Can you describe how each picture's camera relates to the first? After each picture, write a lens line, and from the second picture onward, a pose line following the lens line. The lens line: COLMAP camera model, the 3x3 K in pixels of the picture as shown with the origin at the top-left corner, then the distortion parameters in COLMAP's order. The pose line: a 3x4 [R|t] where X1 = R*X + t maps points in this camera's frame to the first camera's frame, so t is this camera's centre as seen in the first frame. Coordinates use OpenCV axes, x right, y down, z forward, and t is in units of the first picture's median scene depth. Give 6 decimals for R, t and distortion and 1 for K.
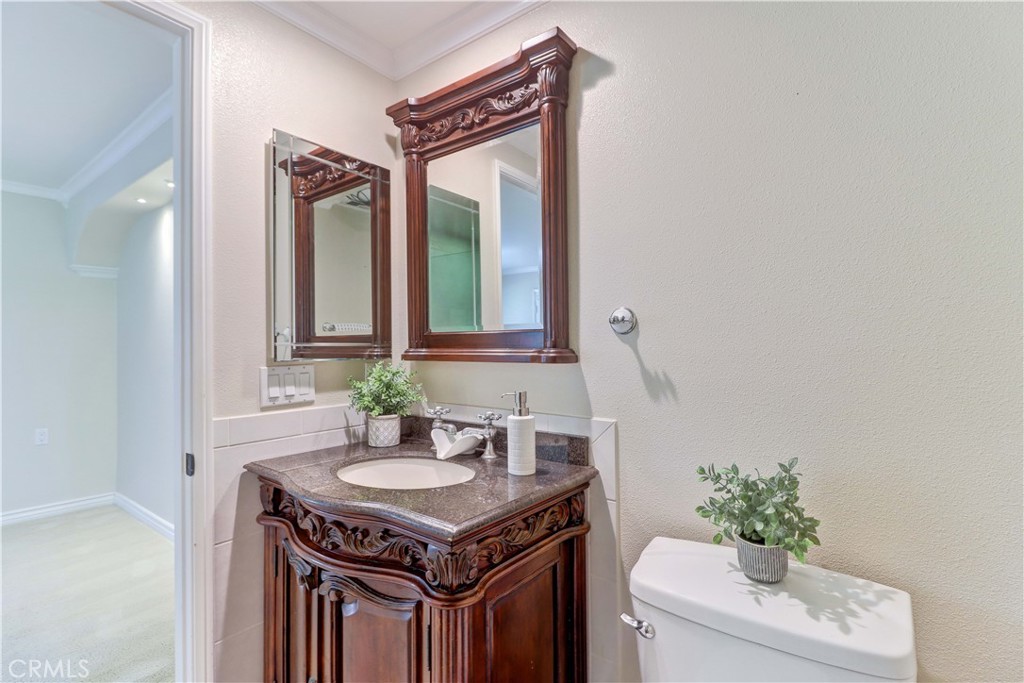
lens RADIAL K [[478.2, 0, 517.9], [0, 478.2, 343.2], [0, 0, 1]] dist [0.015905, -0.000802]
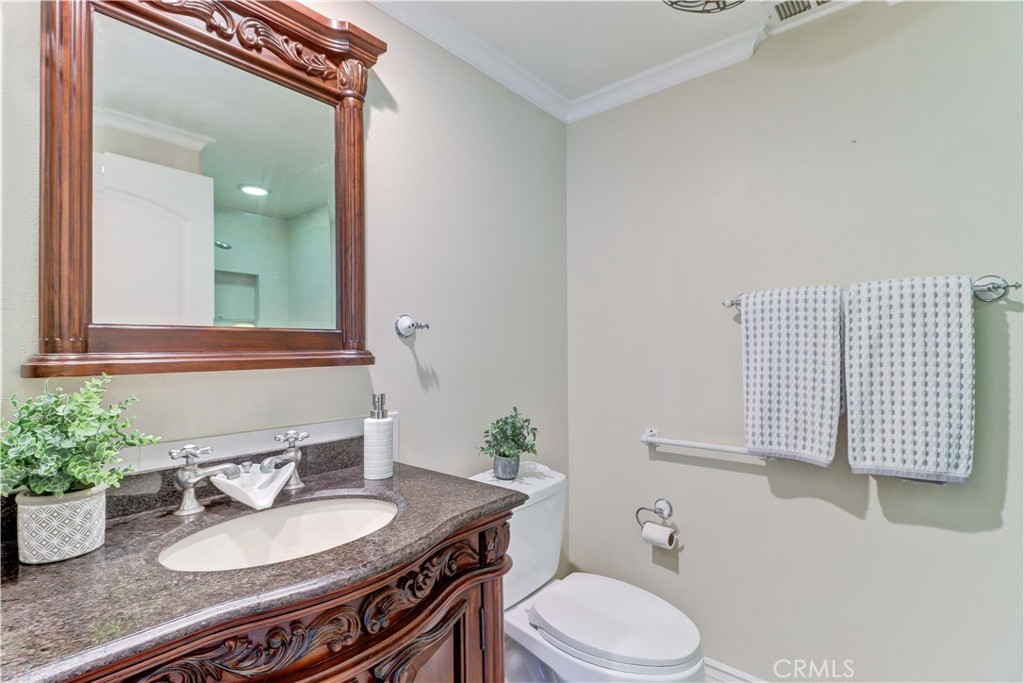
lens RADIAL K [[478.2, 0, 517.9], [0, 478.2, 343.2], [0, 0, 1]] dist [0.015905, -0.000802]
pose [[0.051559, 0.012128, 0.998596, -0.929937], [-0.000690, 0.999926, -0.012108, 0.009036], [-0.998670, -0.000064, 0.051563, 0.645468]]
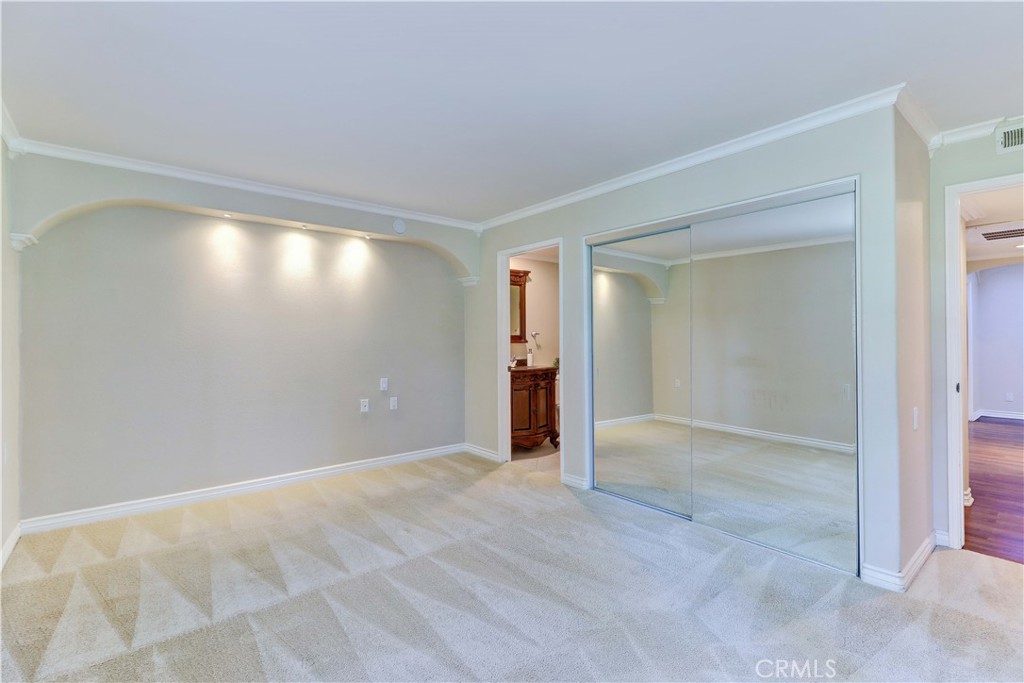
lens RADIAL K [[478.2, 0, 517.9], [0, 478.2, 343.2], [0, 0, 1]] dist [0.015905, -0.000802]
pose [[0.234401, -0.000702, 0.972140, -4.489086], [-0.007639, 0.999968, 0.002563, 0.036658], [-0.972110, -0.008027, 0.234388, 0.006397]]
